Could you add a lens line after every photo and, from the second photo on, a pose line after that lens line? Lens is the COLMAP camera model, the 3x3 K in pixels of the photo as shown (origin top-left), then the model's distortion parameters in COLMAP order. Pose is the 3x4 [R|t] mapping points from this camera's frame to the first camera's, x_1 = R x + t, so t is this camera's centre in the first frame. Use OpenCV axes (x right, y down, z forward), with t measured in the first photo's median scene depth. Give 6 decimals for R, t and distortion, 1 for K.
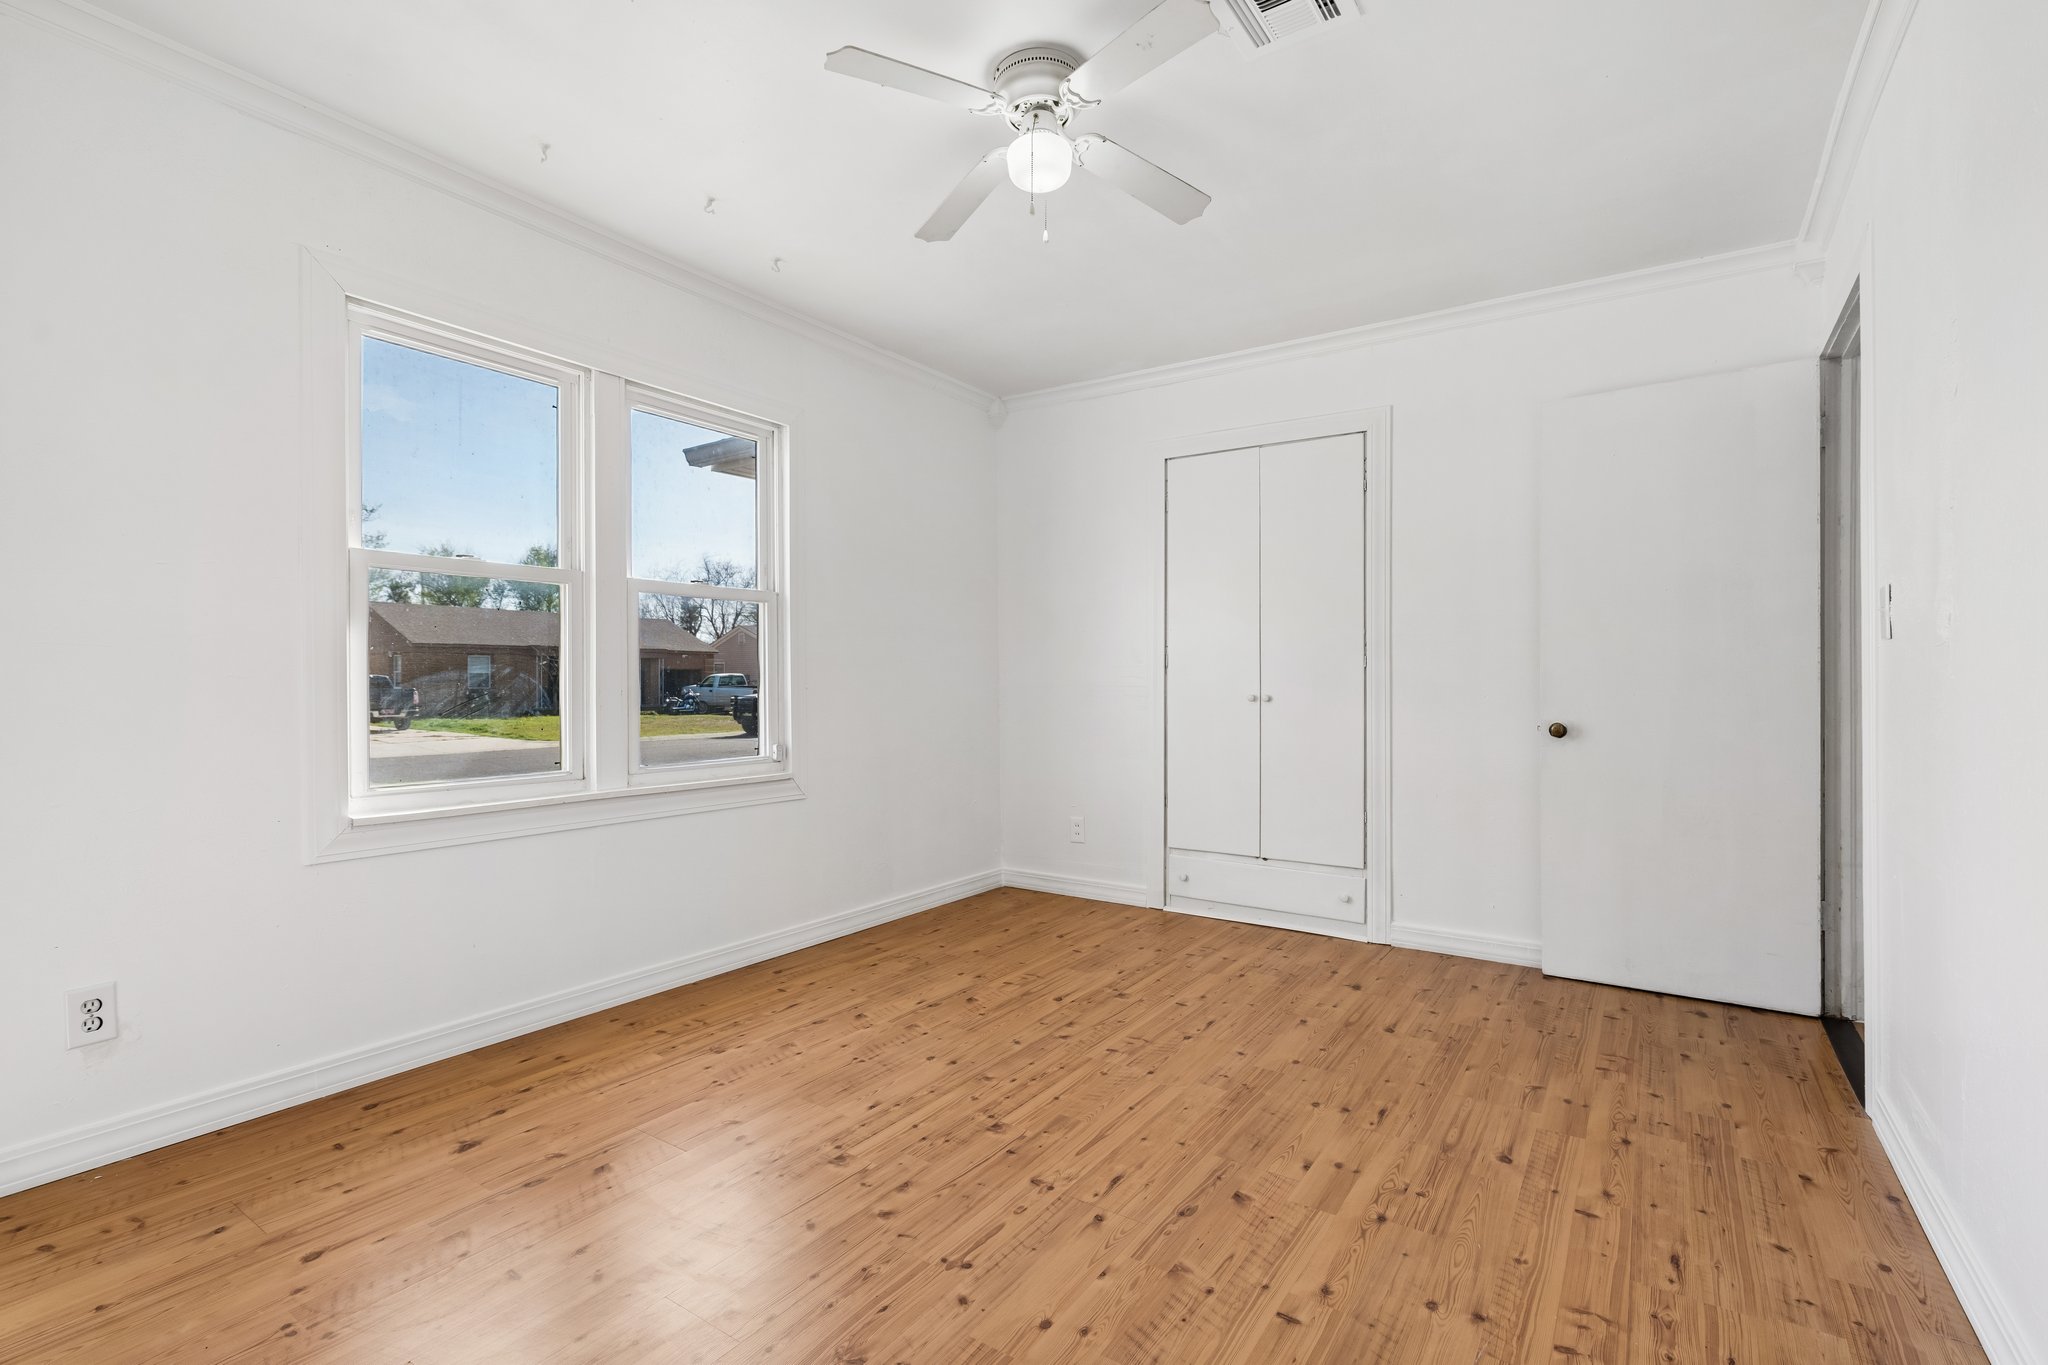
lens RADIAL K [[926.8, 0, 1001.7], [0, 926.8, 701.9], [0, 0, 1]] dist [-0.005007, 0.000987]
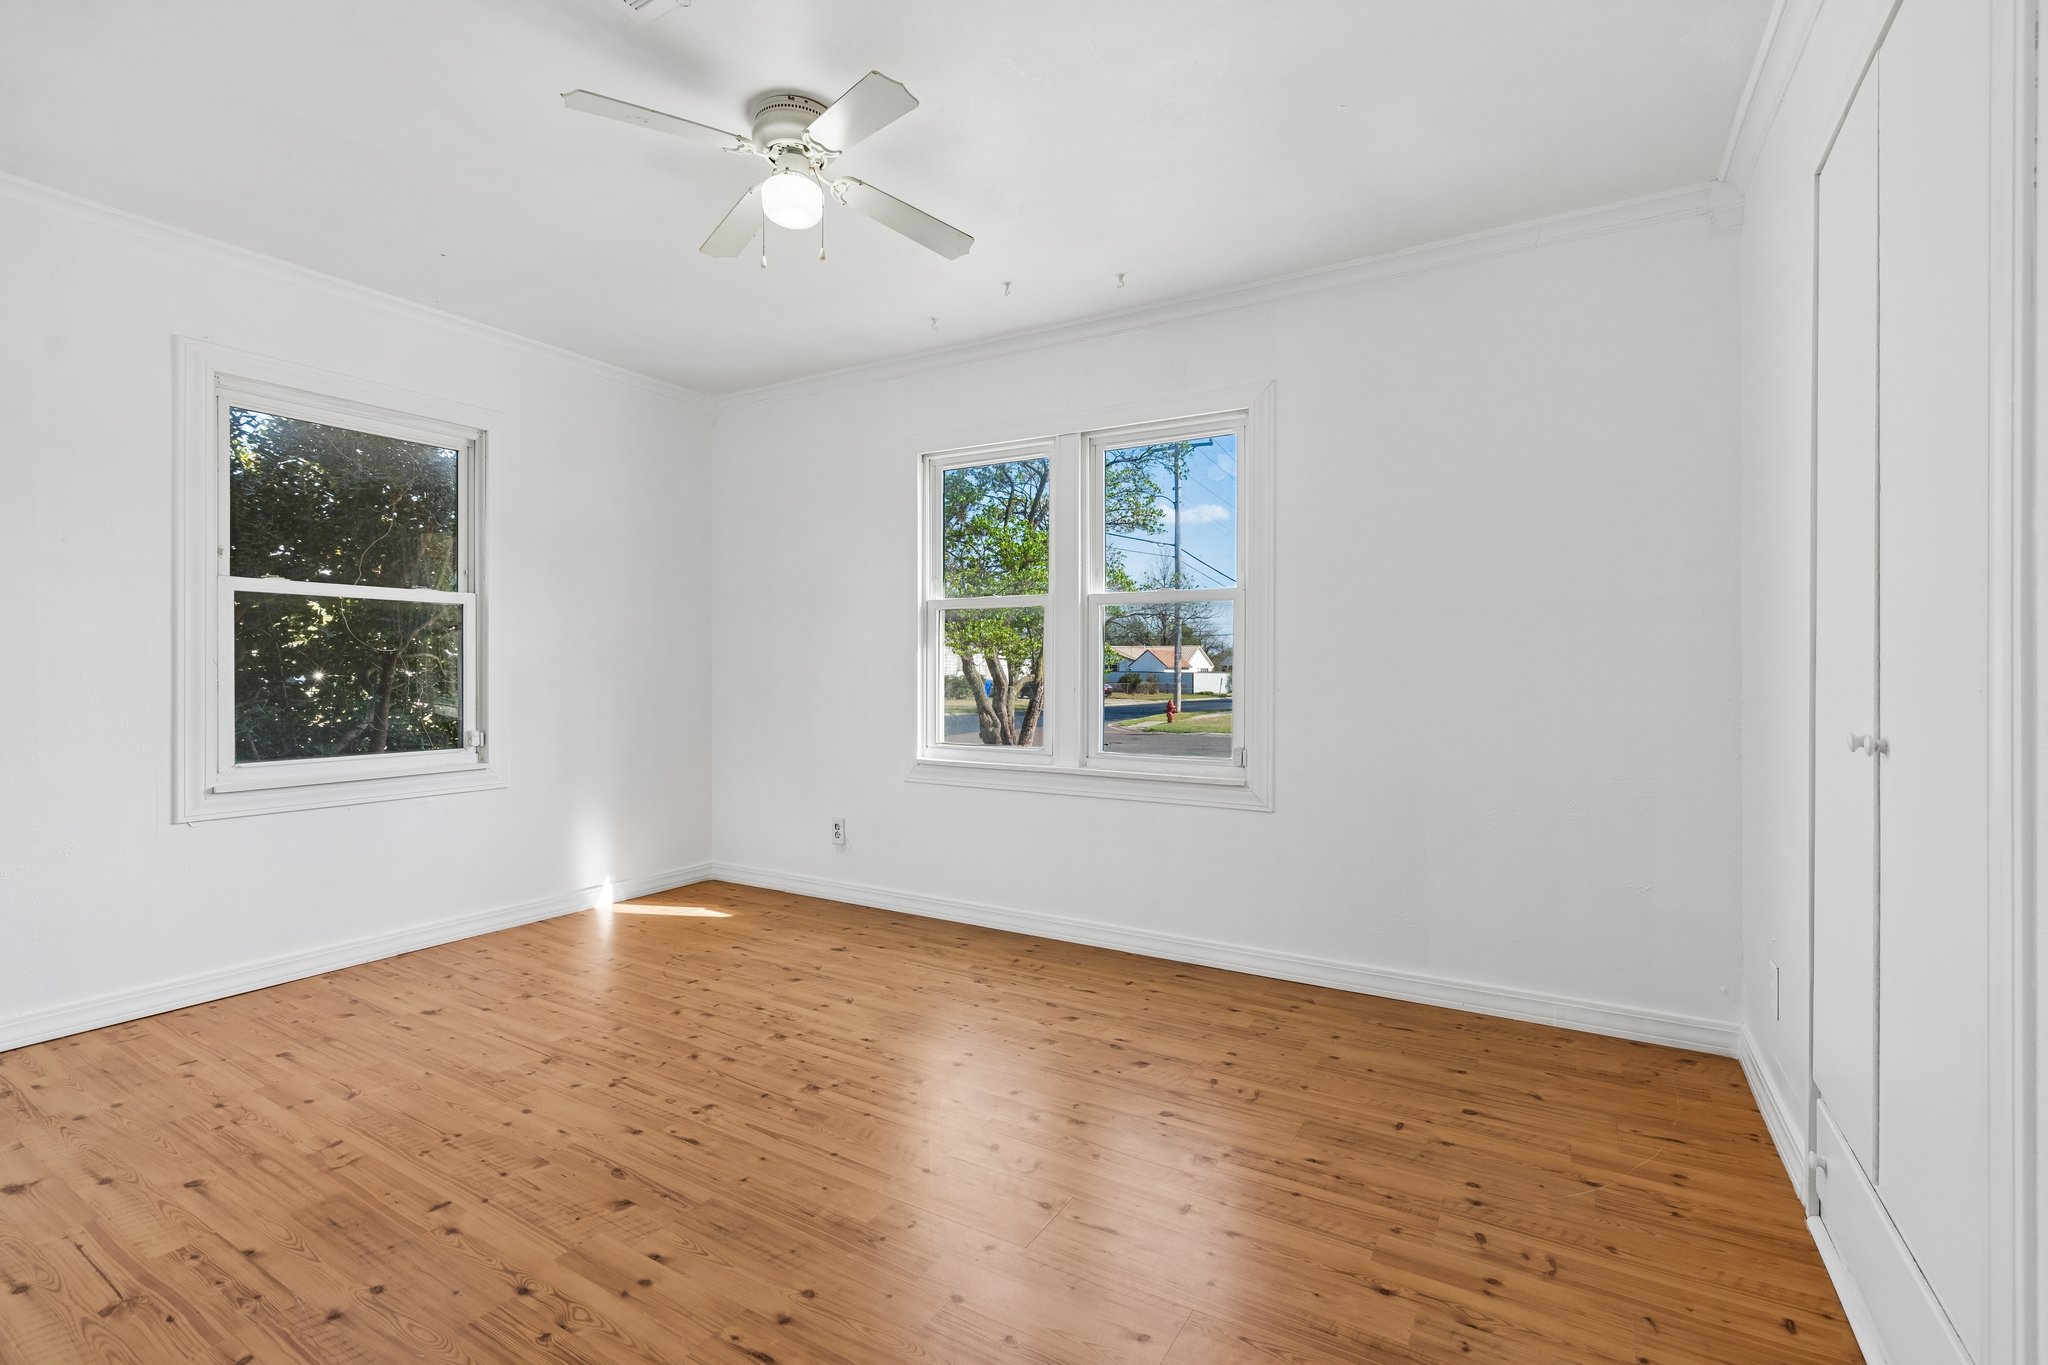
lens RADIAL K [[926.8, 0, 1052.3], [0, 926.8, 694.6], [0, 0, 1]] dist [-0.005007, 0.000987]
pose [[0.080486, 0.025094, -0.996440, 1.096263], [-0.024652, 0.999427, 0.023178, -0.041276], [0.996451, 0.022699, 0.081058, 1.176459]]
